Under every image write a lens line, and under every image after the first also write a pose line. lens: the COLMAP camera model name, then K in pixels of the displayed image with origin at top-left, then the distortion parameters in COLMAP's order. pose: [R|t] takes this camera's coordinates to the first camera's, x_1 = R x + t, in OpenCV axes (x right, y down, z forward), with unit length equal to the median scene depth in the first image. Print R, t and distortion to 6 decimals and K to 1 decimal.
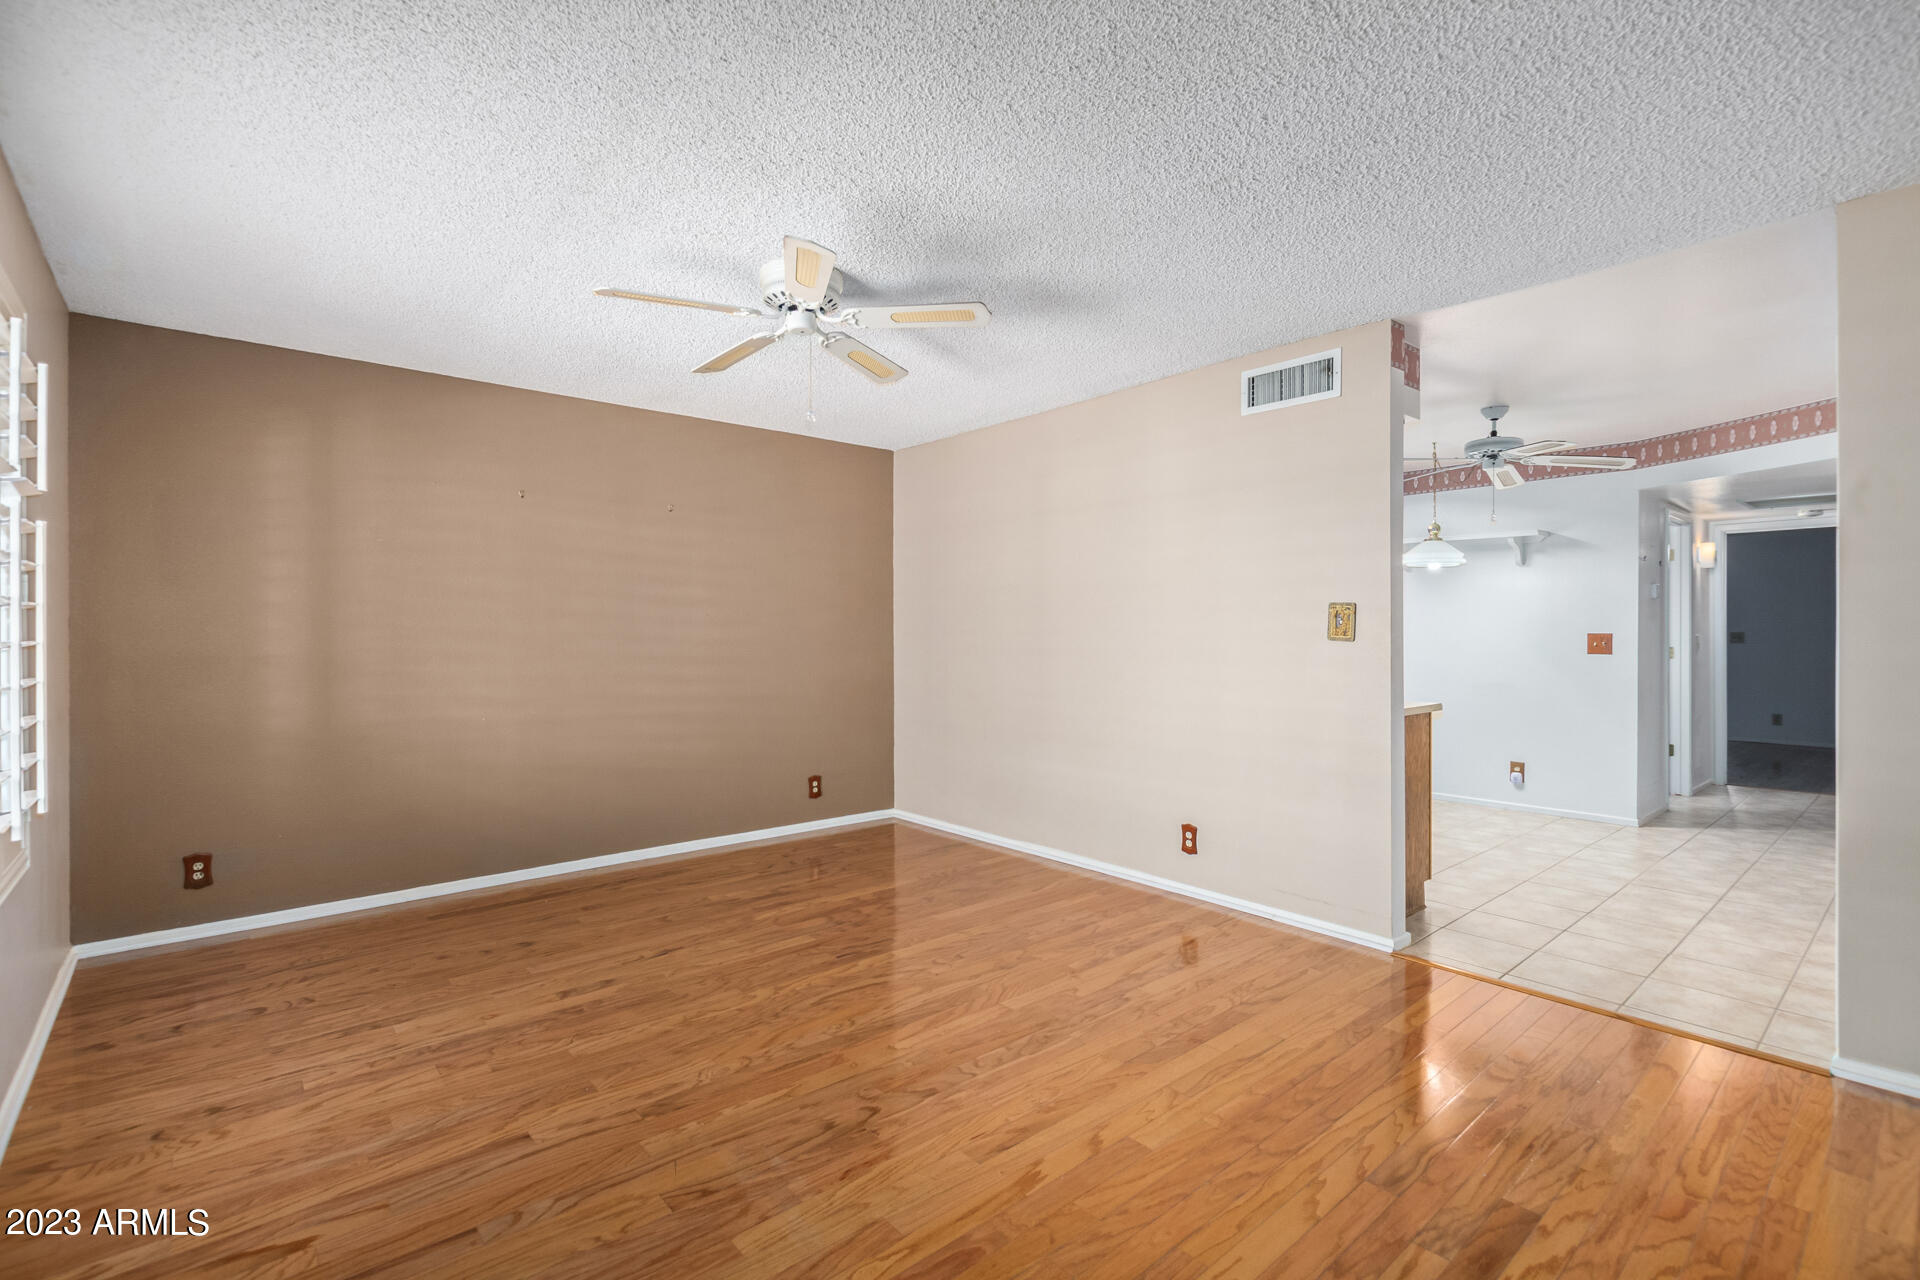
lens RADIAL K [[876.2, 0, 966.7], [0, 876.2, 635.3], [0, 0, 1]] dist [0.008365, -0.005680]
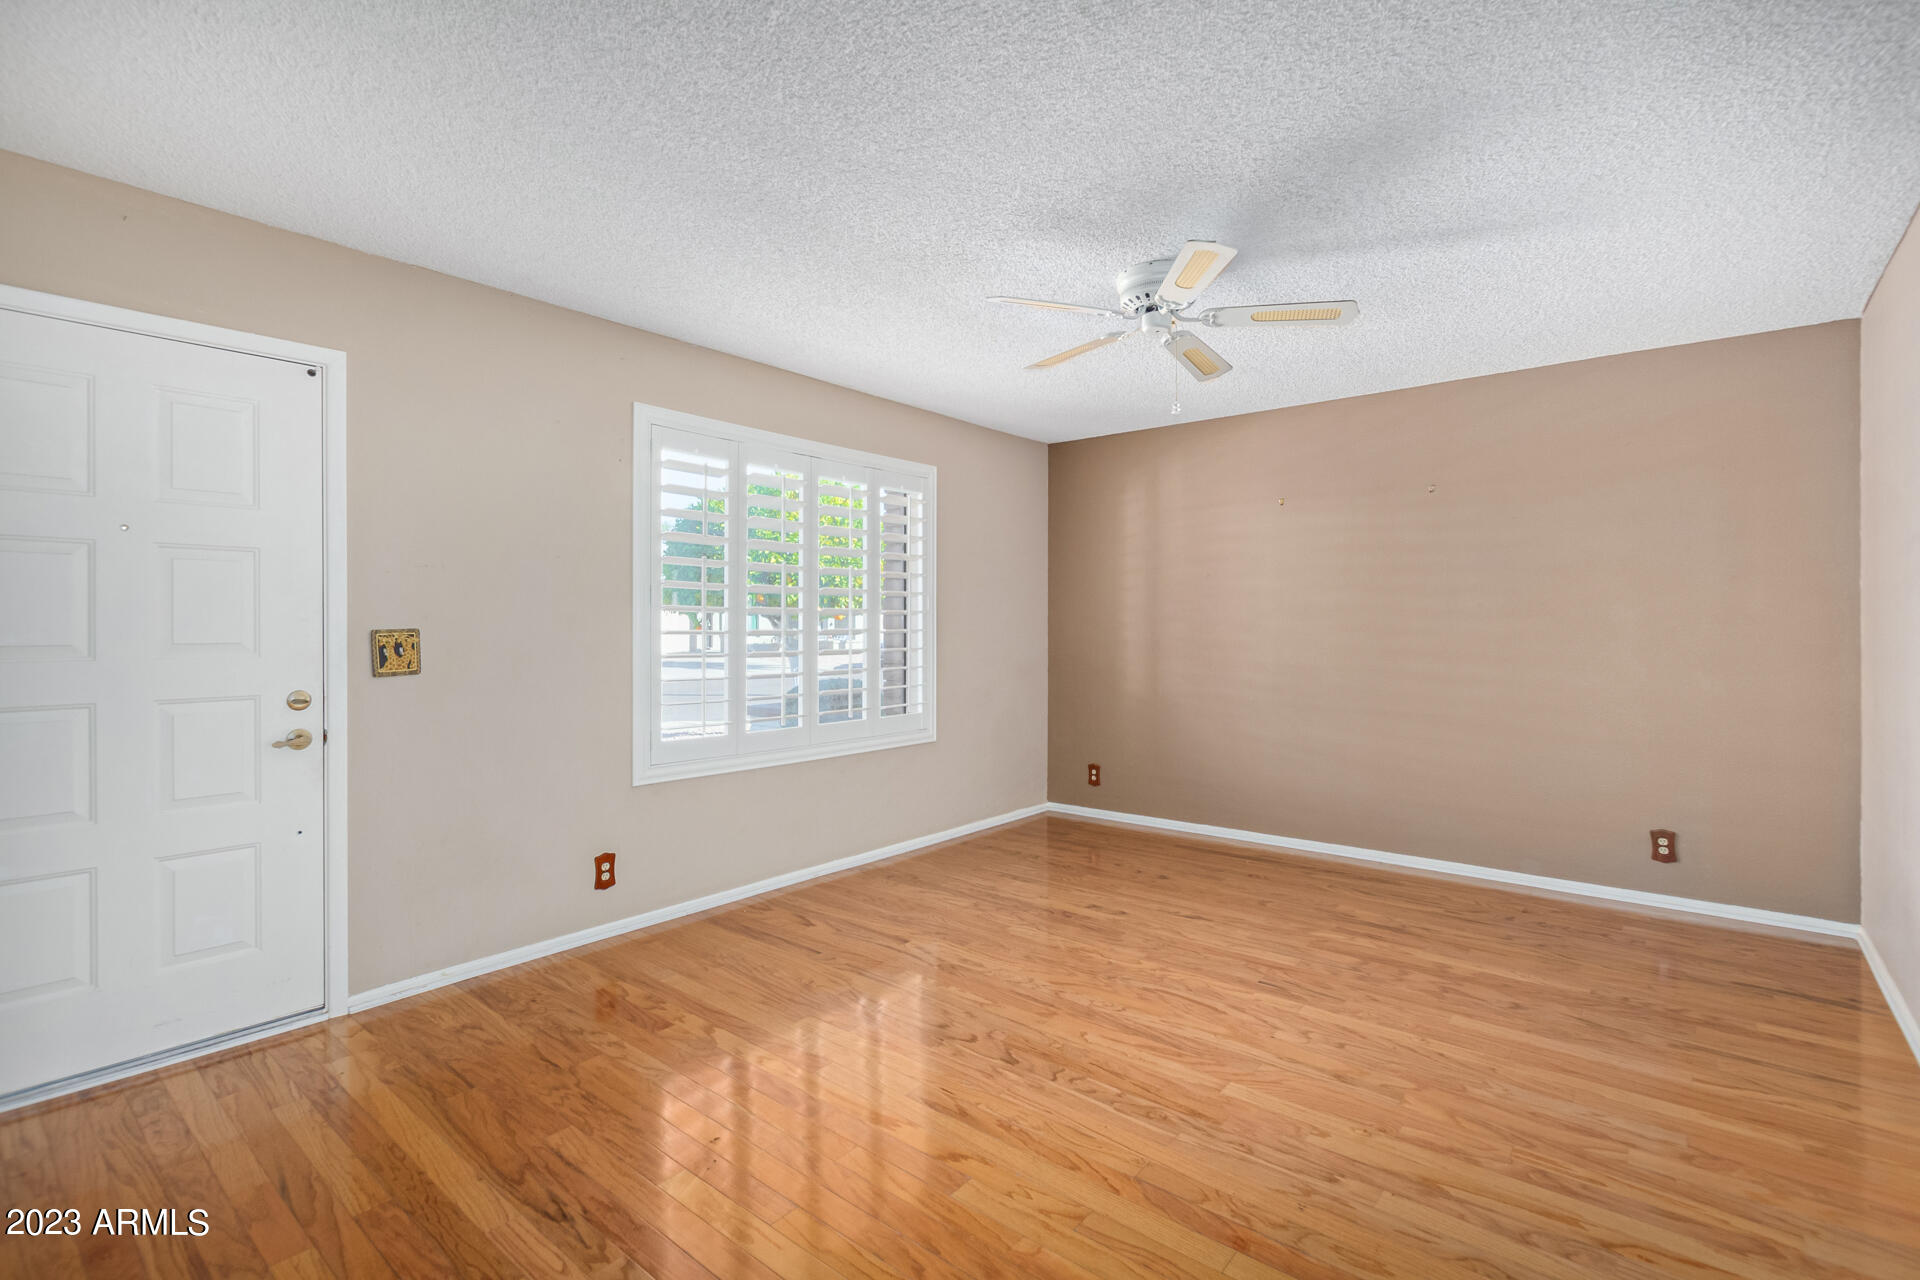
lens RADIAL K [[876.2, 0, 964.2], [0, 876.2, 628.3], [0, 0, 1]] dist [0.008365, -0.005680]
pose [[0.163057, 0.005357, -0.986602, 0.688088], [-0.004357, 0.999979, 0.004709, -0.003472], [0.986607, 0.003531, 0.163077, 0.536016]]
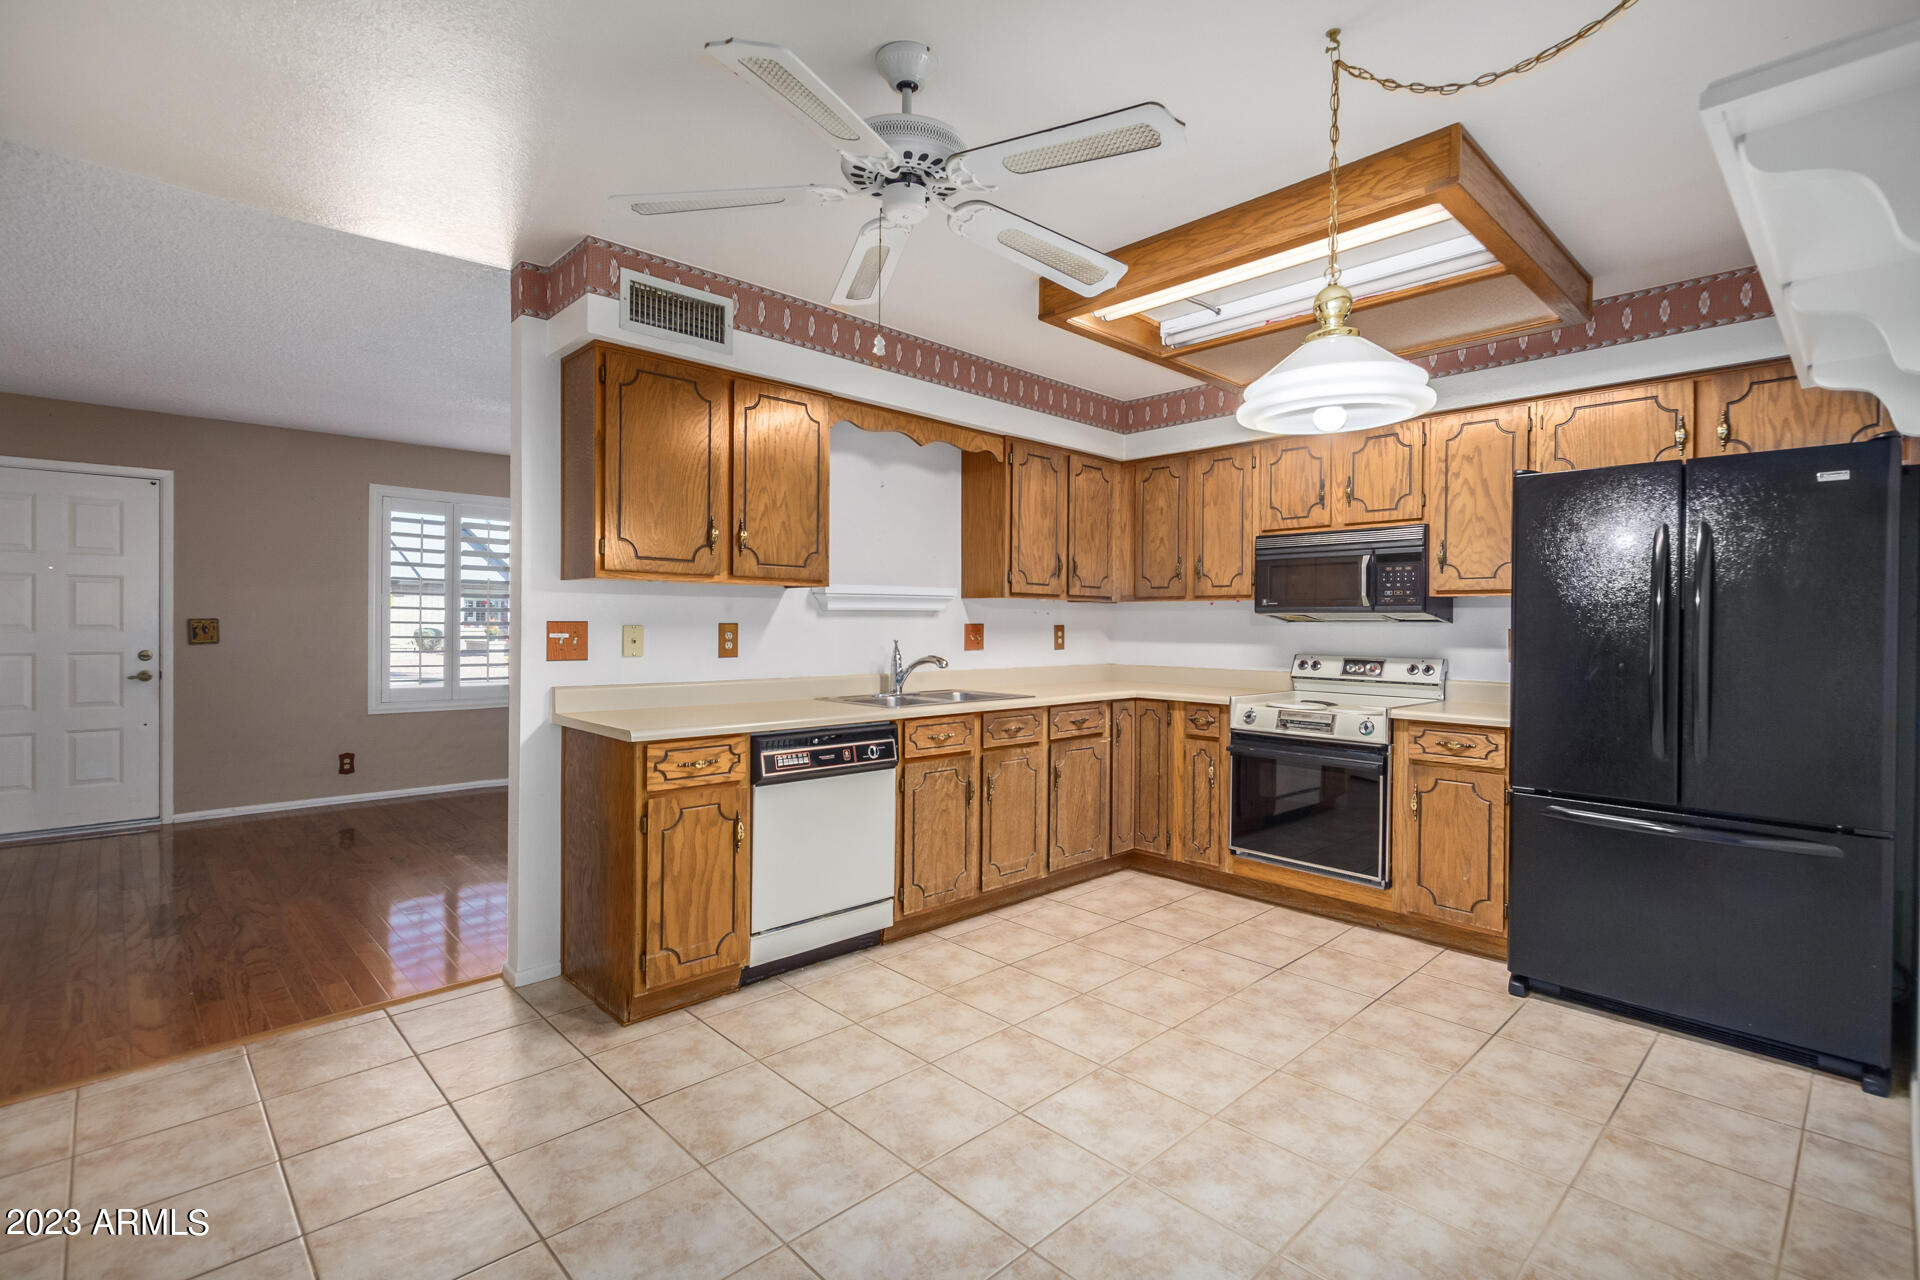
lens RADIAL K [[876.2, 0, 964.4], [0, 876.2, 625.0], [0, 0, 1]] dist [0.008365, -0.005680]
pose [[0.050028, 0.005495, -0.998733, 1.400885], [-0.011485, 0.999922, 0.004926, -0.008386], [0.998682, 0.011224, 0.050087, 1.421614]]
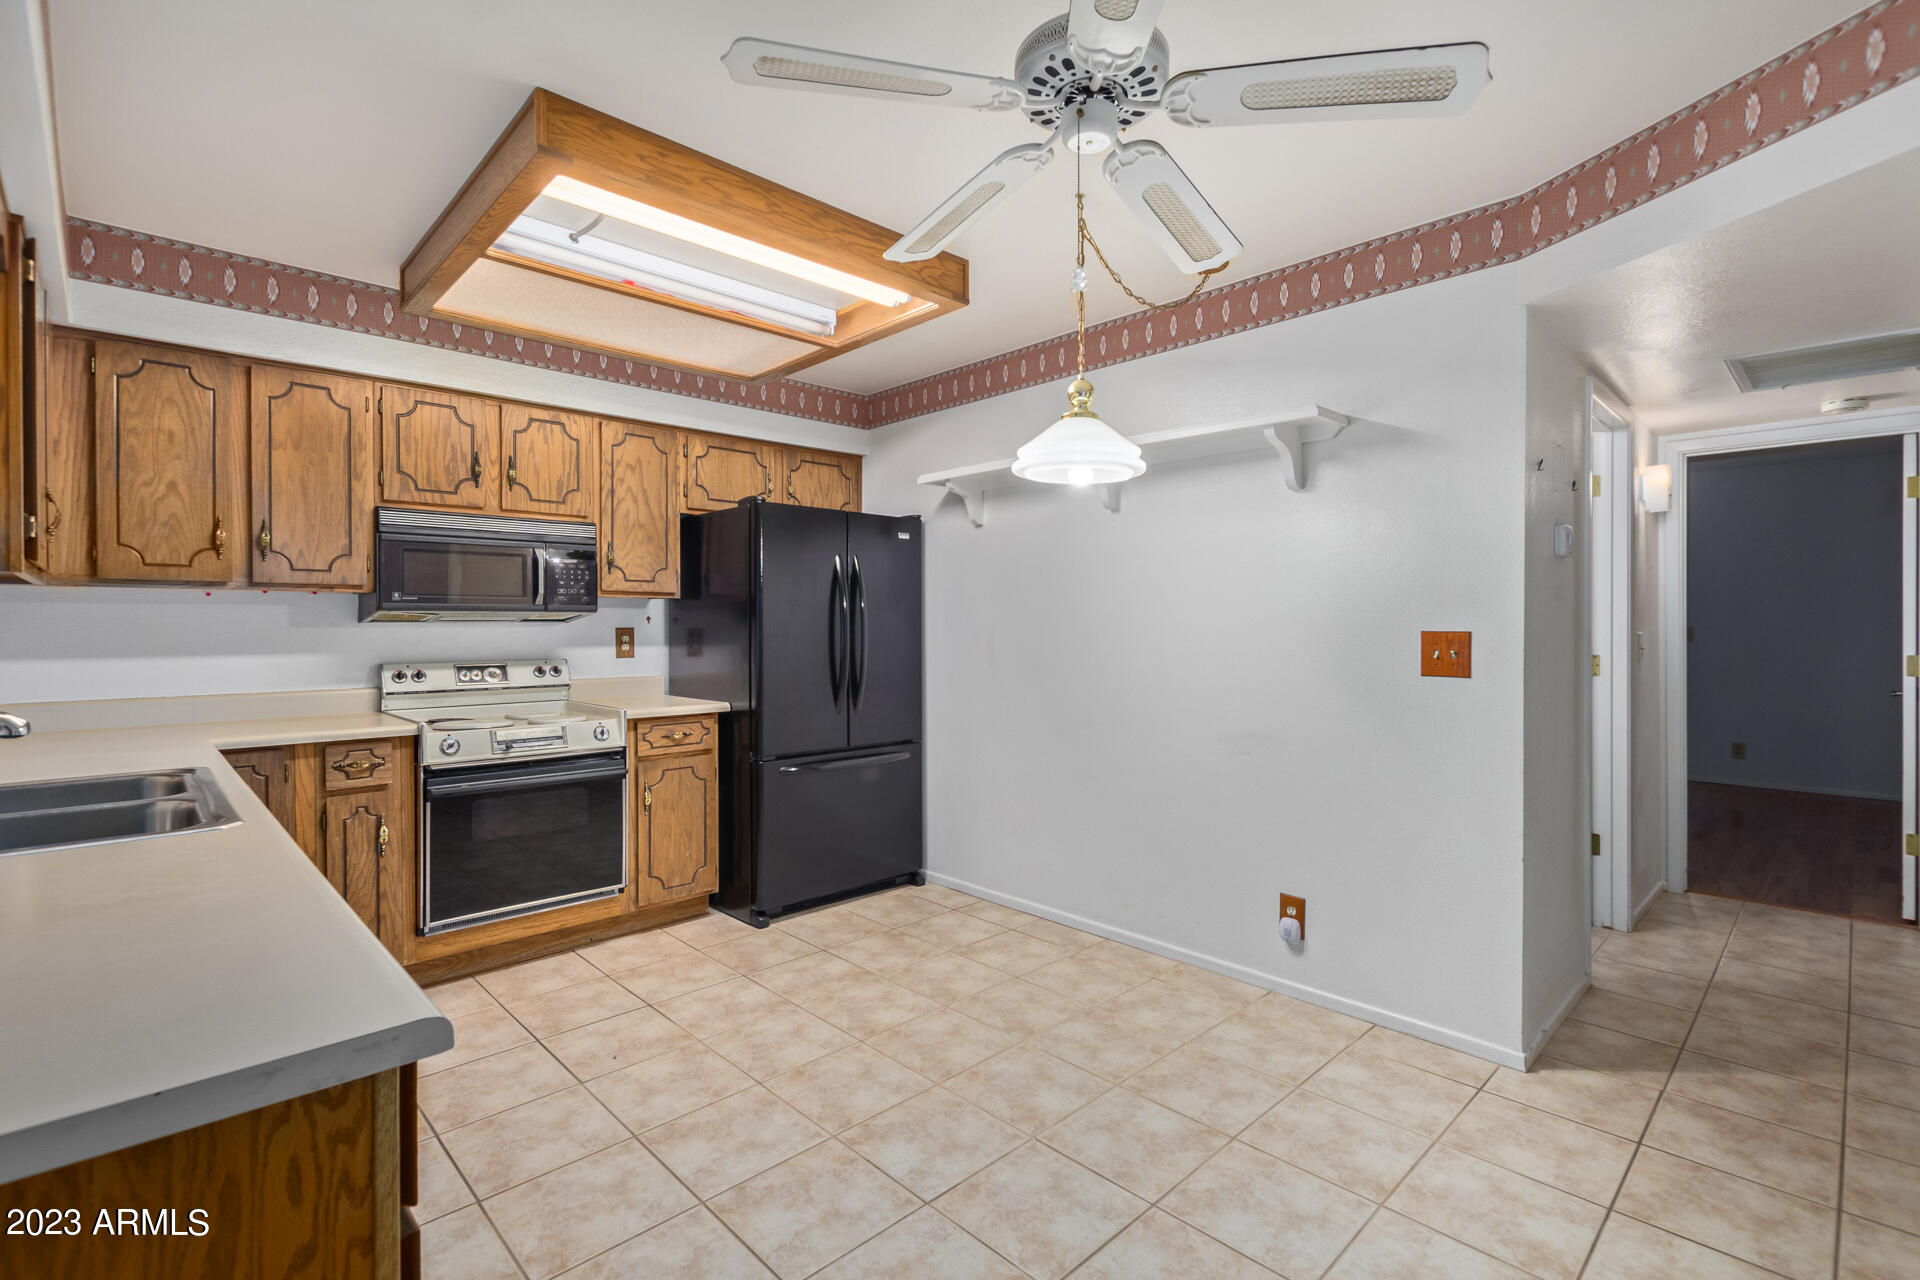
lens RADIAL K [[876.2, 0, 964.2], [0, 876.2, 626.4], [0, 0, 1]] dist [0.008365, -0.005680]
pose [[0.998335, 0.000722, 0.057670, 0.756461], [-0.000579, 0.999997, -0.002491, -0.005210], [-0.057671, 0.002454, 0.998333, 0.953437]]
